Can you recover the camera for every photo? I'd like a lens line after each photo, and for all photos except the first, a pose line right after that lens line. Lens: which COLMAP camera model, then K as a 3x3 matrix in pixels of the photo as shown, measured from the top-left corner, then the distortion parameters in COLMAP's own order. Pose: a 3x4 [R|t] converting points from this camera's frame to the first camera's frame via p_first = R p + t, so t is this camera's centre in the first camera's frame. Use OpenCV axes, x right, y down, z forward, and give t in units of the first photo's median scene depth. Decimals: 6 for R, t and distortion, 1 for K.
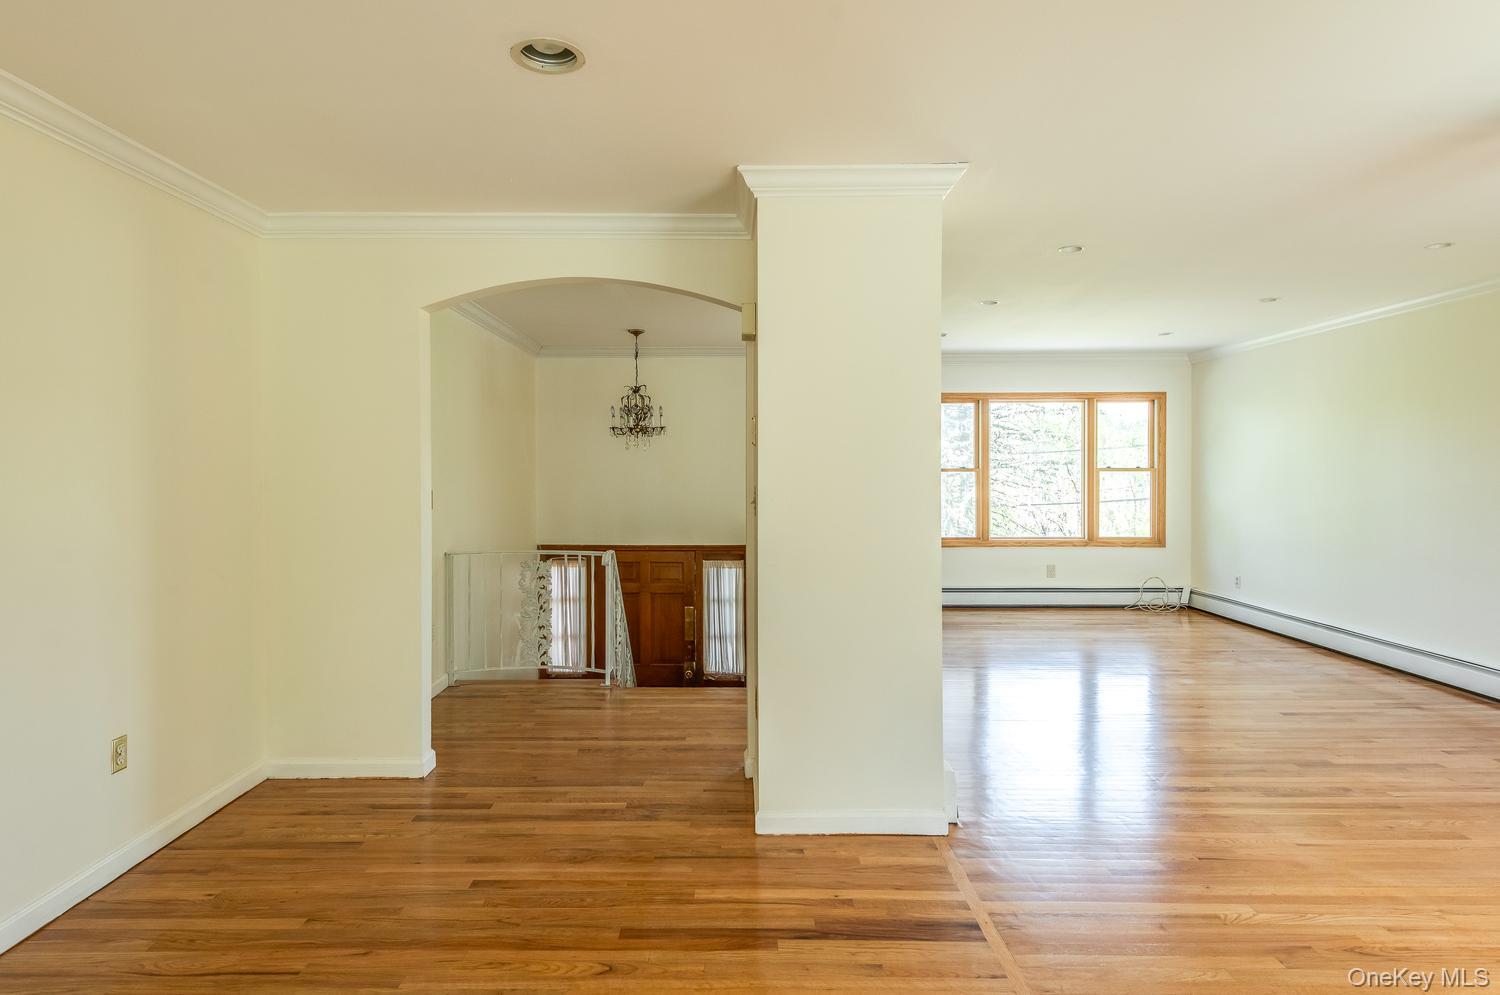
lens RADIAL K [[820.7, 0, 713.3], [0, 820.7, 499.7], [0, 0, 1]] dist [0.023298, -0.009342]
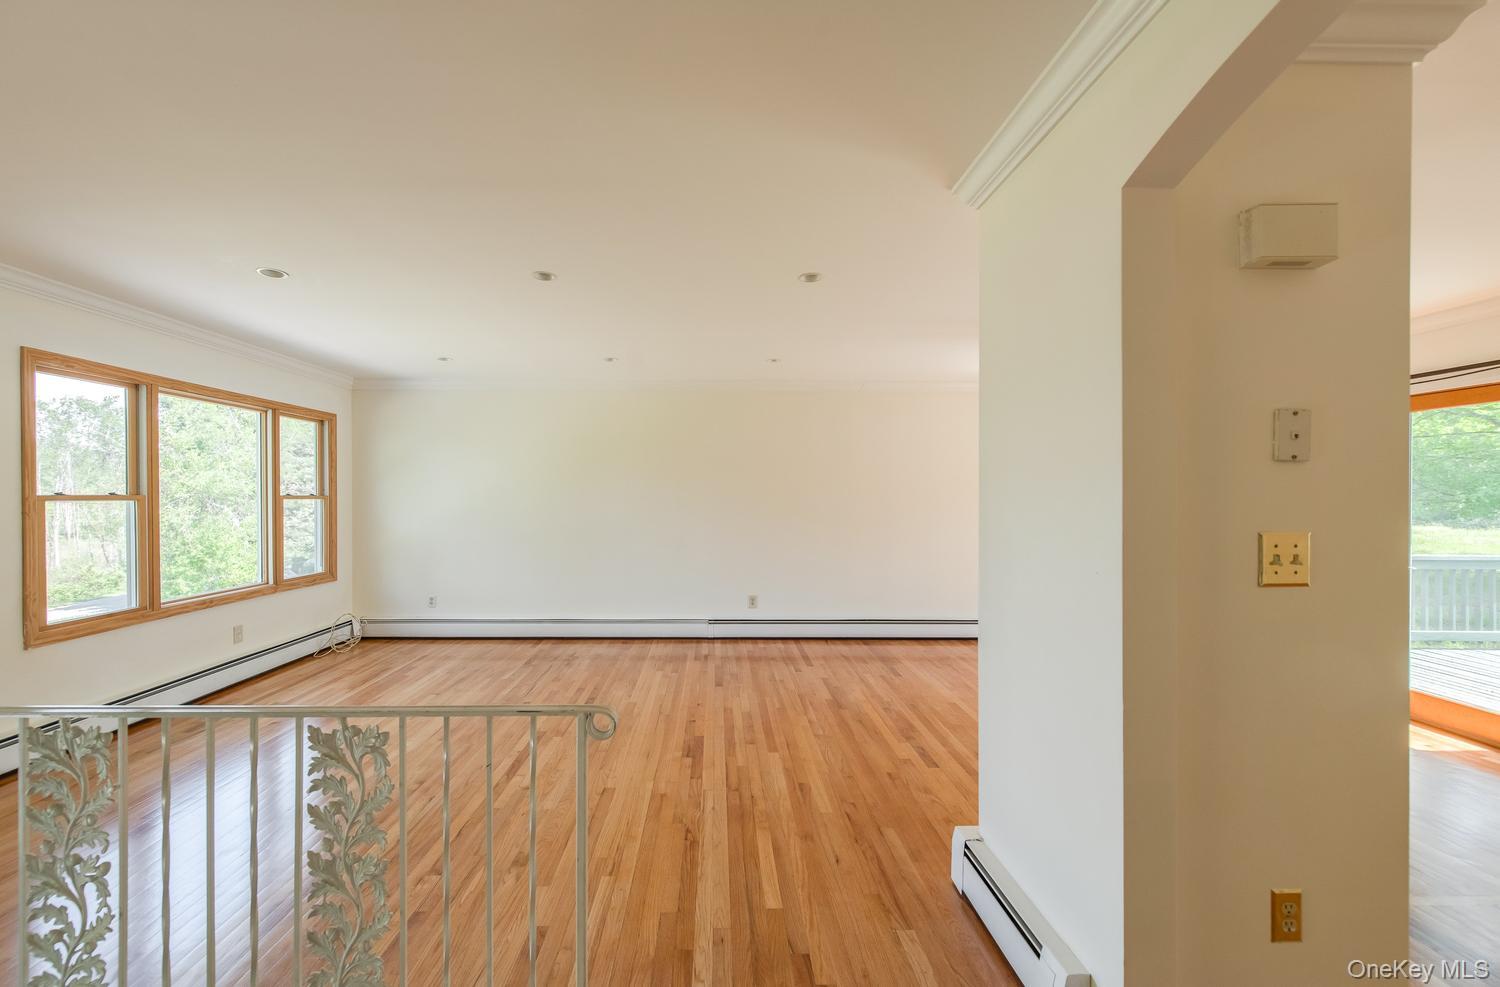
lens RADIAL K [[605.1, 0, 714.7], [0, 605.1, 491.4], [0, 0, 1]] dist [0.017901, 0.000103]
pose [[-0.026473, 0.010194, 0.999598, -0.168838], [0.034286, 0.999369, -0.009283, -0.023874], [-0.999061, 0.034026, -0.026805, 0.654083]]
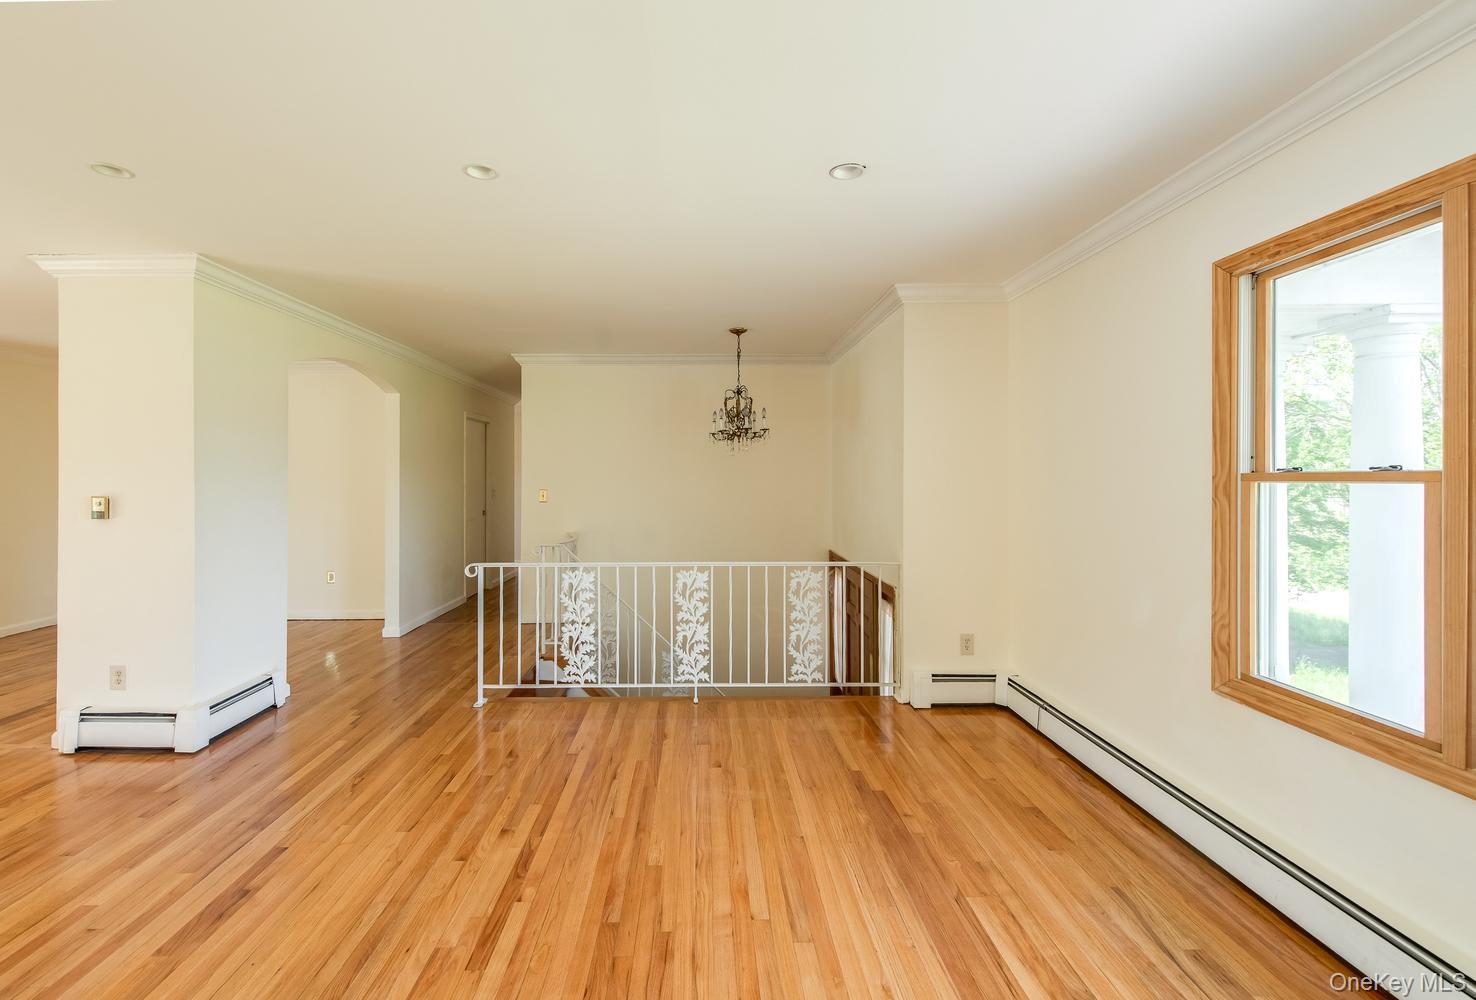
lens RADIAL K [[621.9, 0, 693.8], [0, 621.9, 477.0], [0, 0, 1]] dist [0.009846, -0.003596]
pose [[0.028489, 0.000892, -0.999594, 0.570368], [-0.034978, 0.999388, -0.000105, -0.030541], [0.998982, 0.034967, 0.028503, 0.857196]]
